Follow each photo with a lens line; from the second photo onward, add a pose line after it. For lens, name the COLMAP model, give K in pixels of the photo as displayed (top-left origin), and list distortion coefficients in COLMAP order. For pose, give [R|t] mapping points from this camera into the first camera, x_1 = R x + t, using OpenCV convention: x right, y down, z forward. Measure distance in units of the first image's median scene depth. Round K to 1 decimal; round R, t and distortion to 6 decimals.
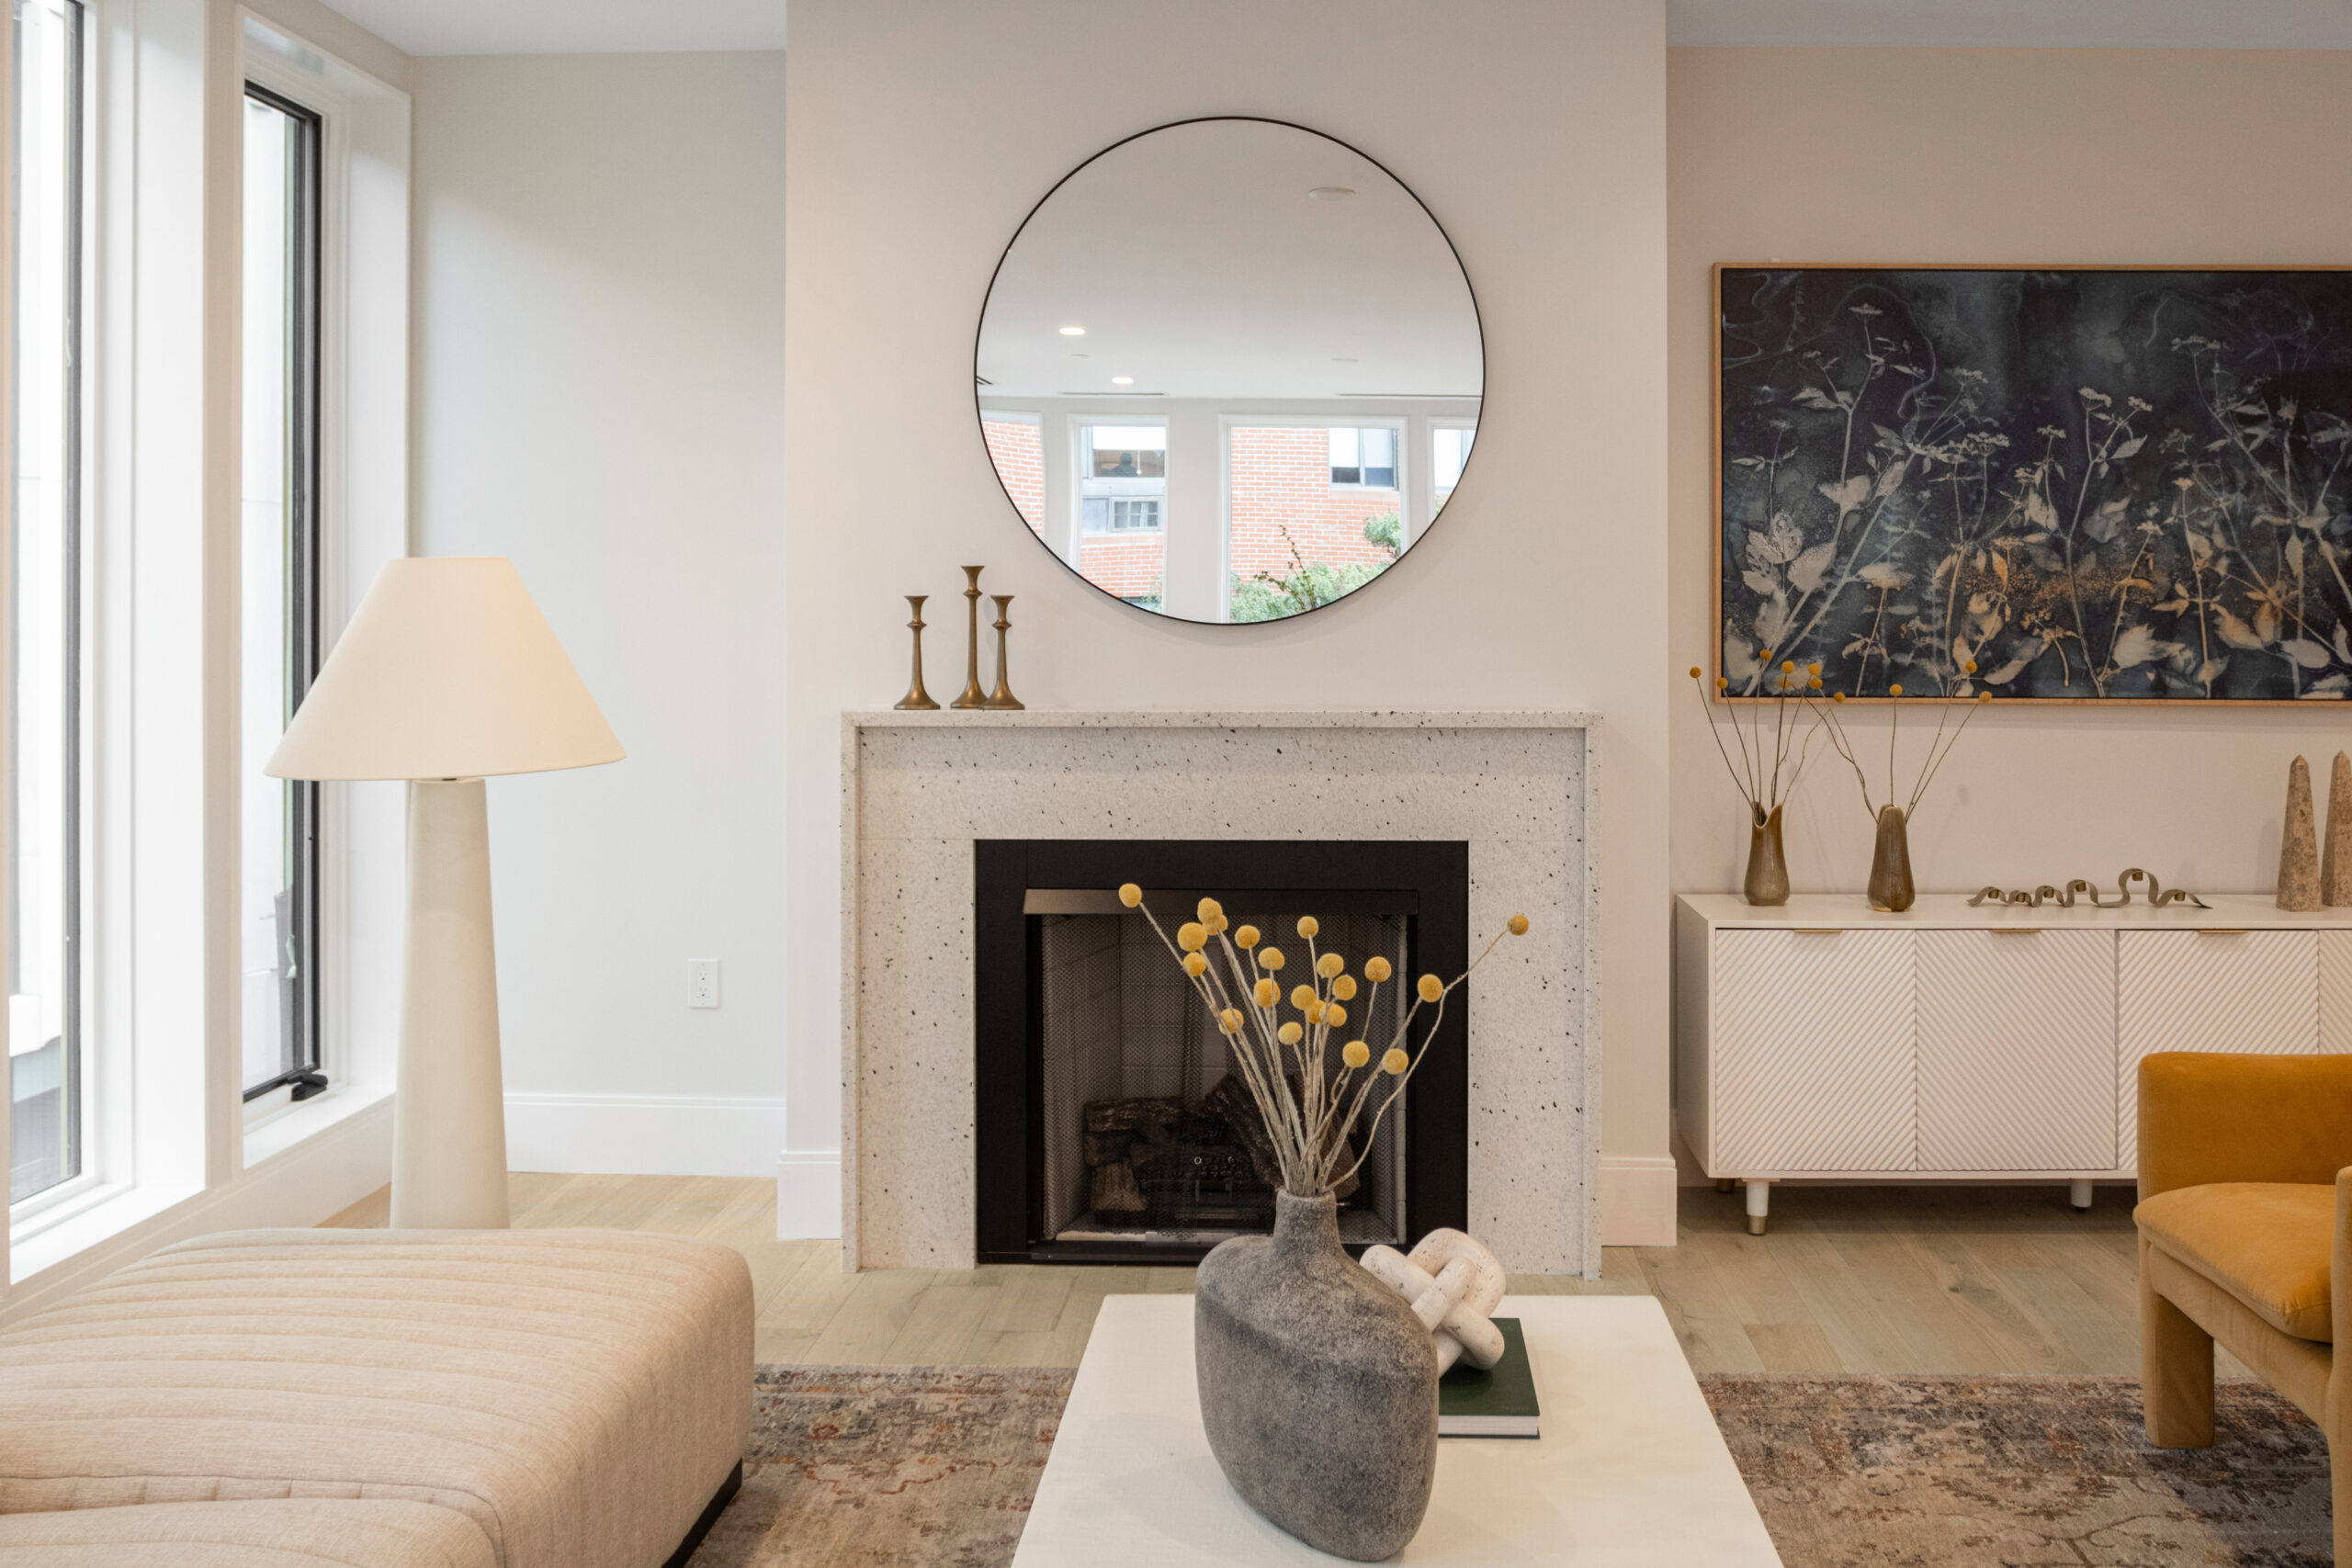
lens RADIAL K [[1916.0, 0, 1176.5], [0, 1916.0, 705.5], [0, 0, 1]] dist [-0.032260, 0.002407]
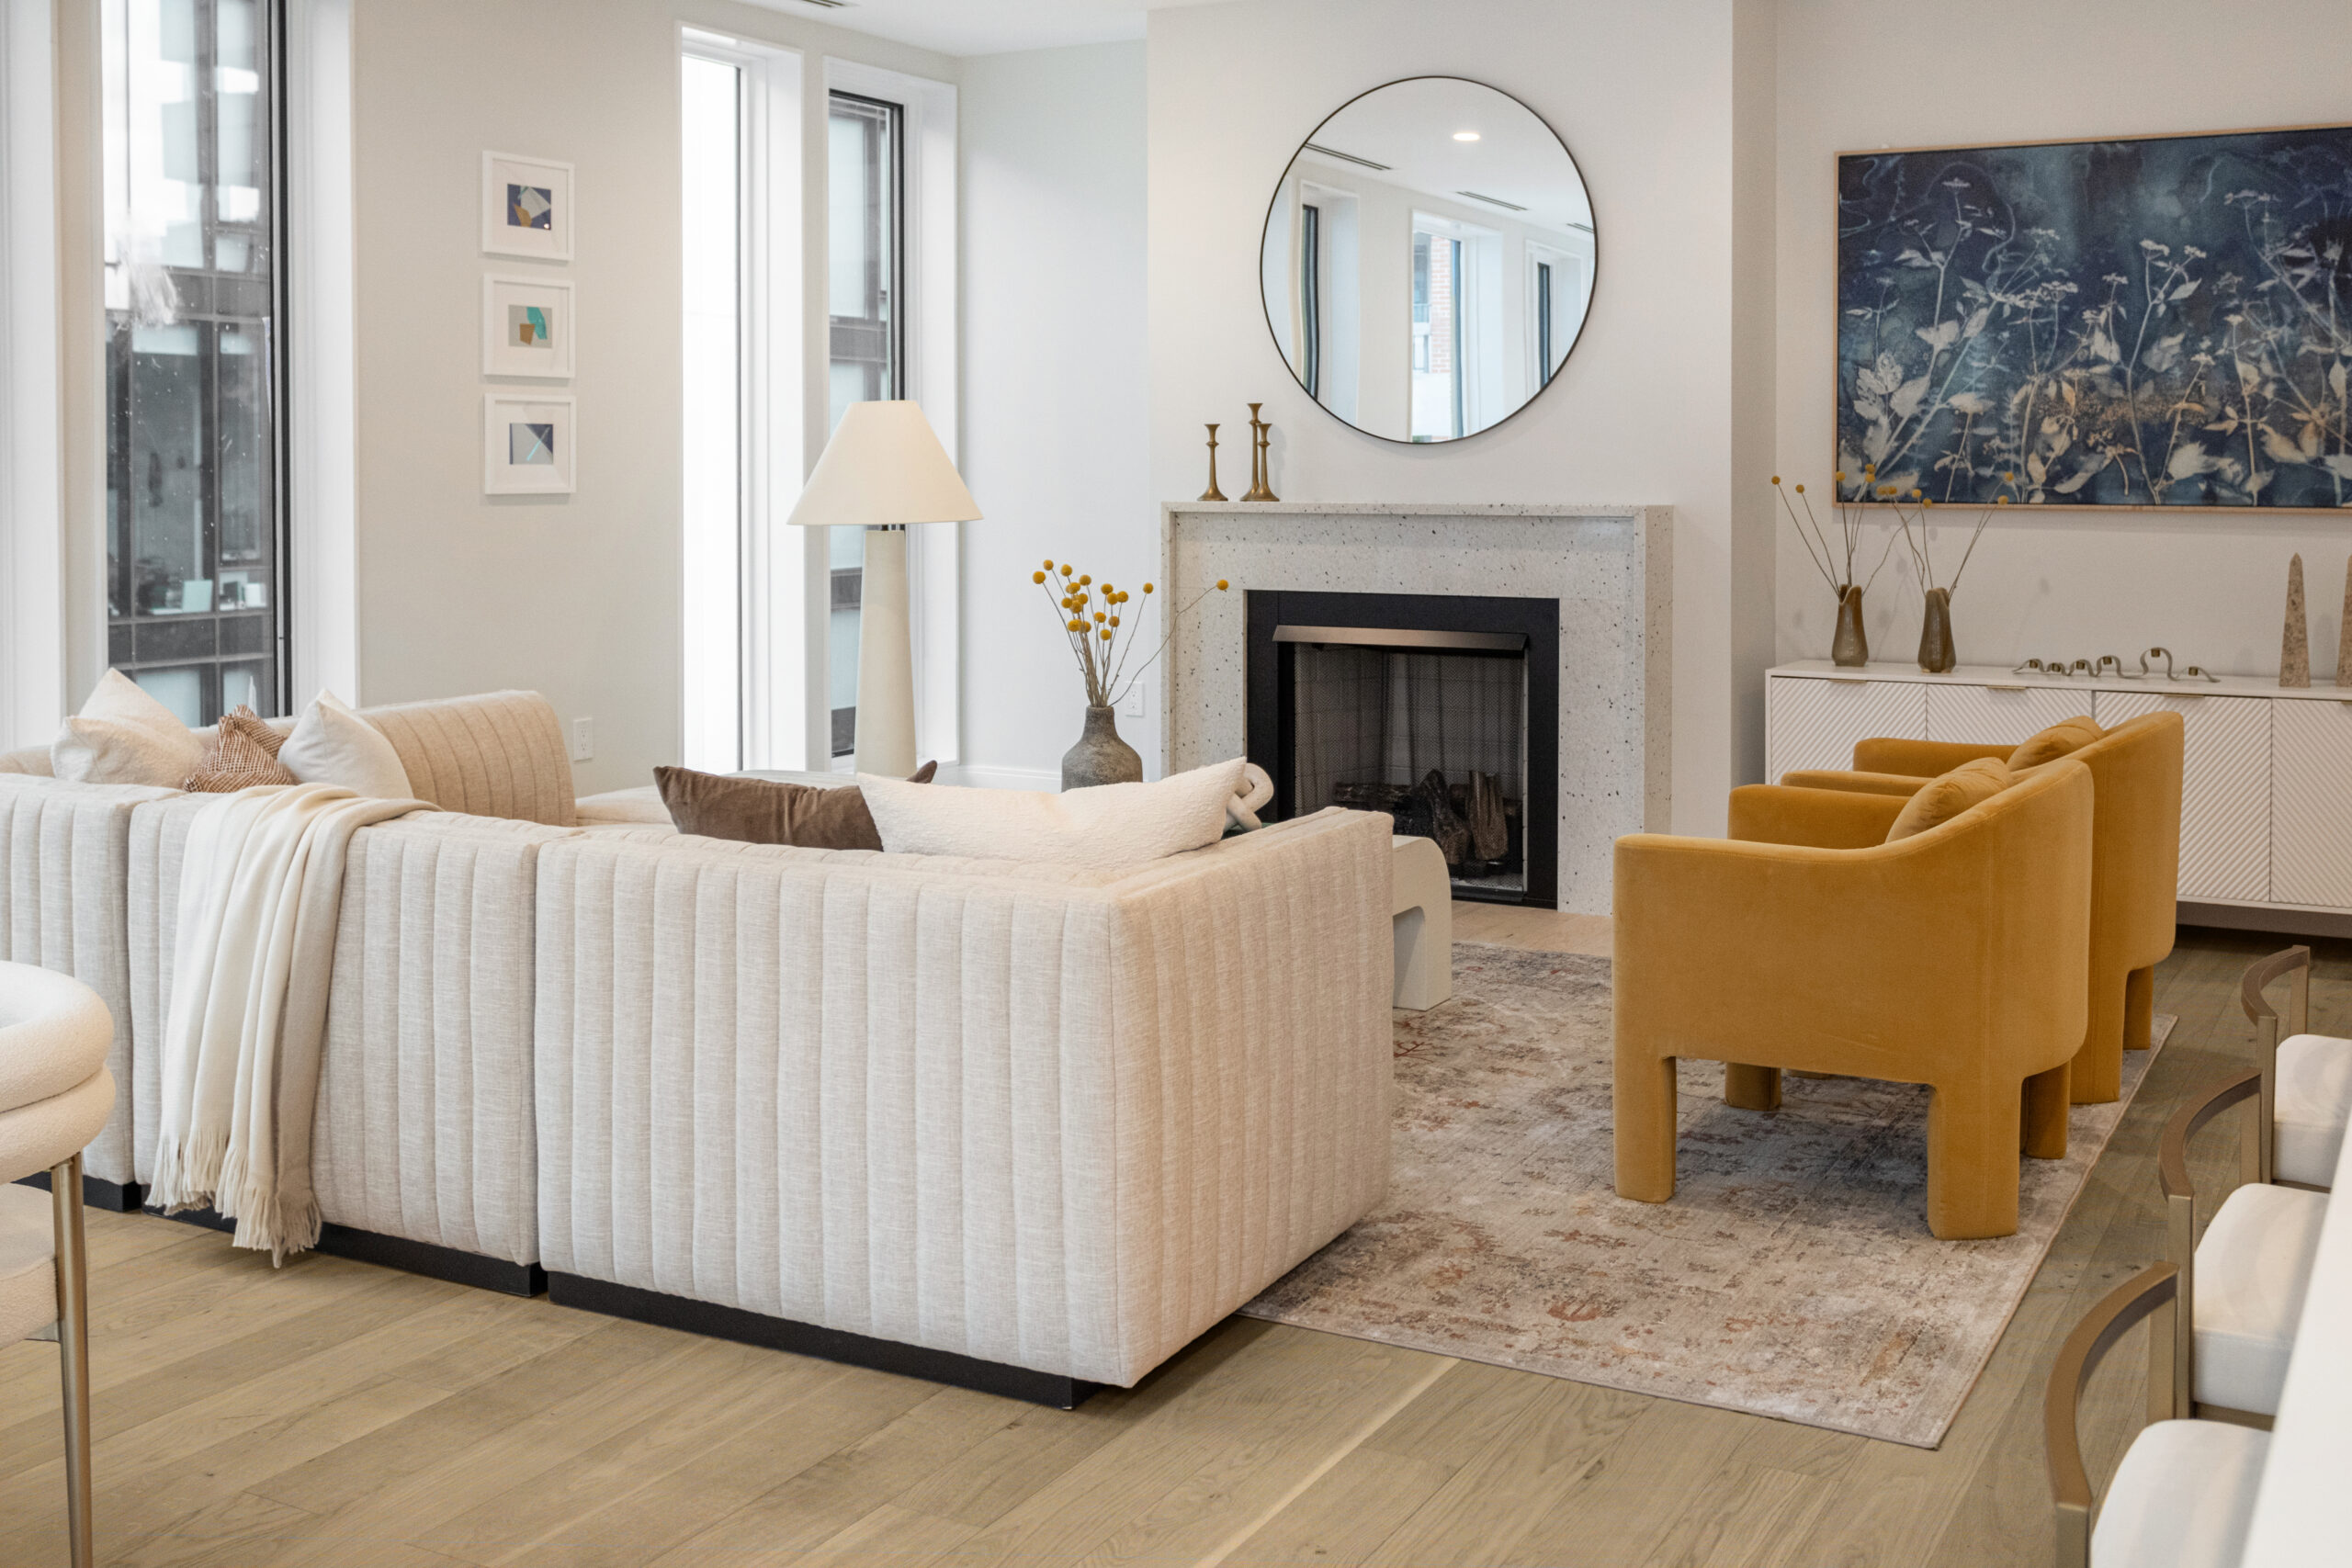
lens RADIAL K [[2426.0, 0, 1176.0], [0, 2426.0, 784.0], [0, 0, 1]] dist [-0.004667, 0.004344]
pose [[0.885754, 0.060900, -0.460143, 0.655007], [-0.024256, 0.996074, 0.085140, 0.055637], [0.463522, -0.064252, 0.883753, -0.629536]]
